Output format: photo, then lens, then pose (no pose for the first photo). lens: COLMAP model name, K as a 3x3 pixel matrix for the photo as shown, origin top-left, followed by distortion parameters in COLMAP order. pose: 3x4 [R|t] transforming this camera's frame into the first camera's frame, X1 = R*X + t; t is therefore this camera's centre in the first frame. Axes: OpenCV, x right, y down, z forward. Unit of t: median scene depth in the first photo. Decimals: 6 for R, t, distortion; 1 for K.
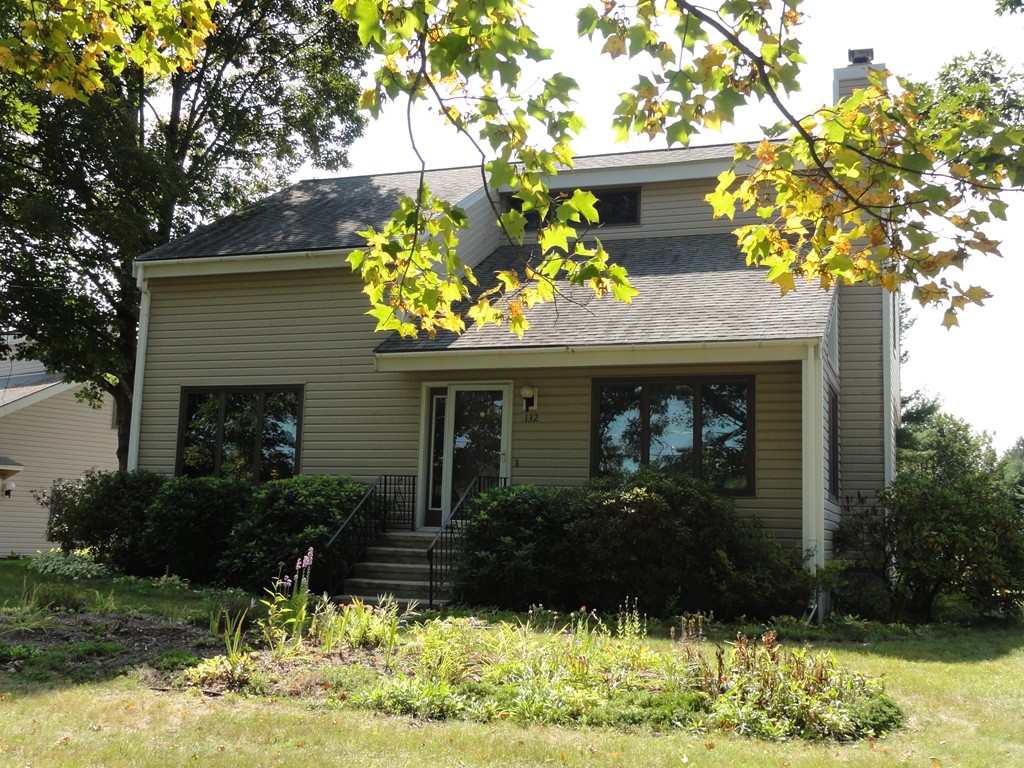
lens RADIAL K [[911.2, 0, 512.2], [0, 911.2, 371.6], [0, 0, 1]] dist [-0.008160, 0.008713]
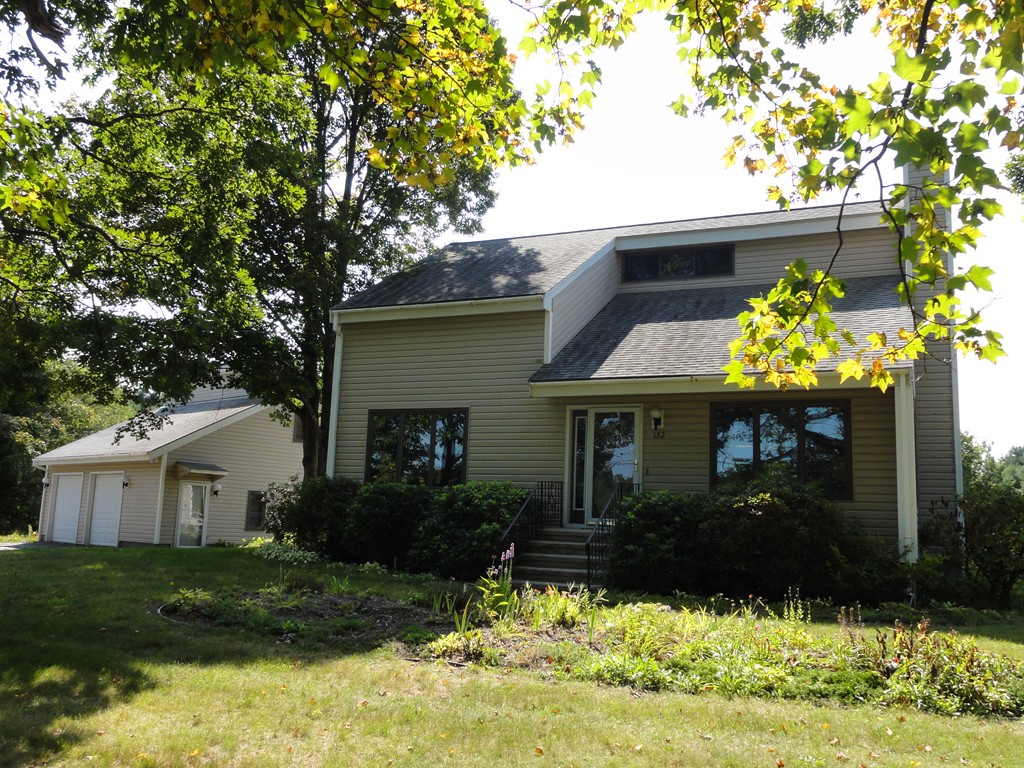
lens RADIAL K [[727.9, 0, 512.0], [0, 727.9, 384.0], [0, 0, 1]] dist [-0.007716, 0.008098]
pose [[0.998105, -0.005466, -0.061288, -0.122315], [0.004733, 0.999916, -0.012092, -0.006689], [0.061349, 0.011779, 0.998047, 0.016123]]
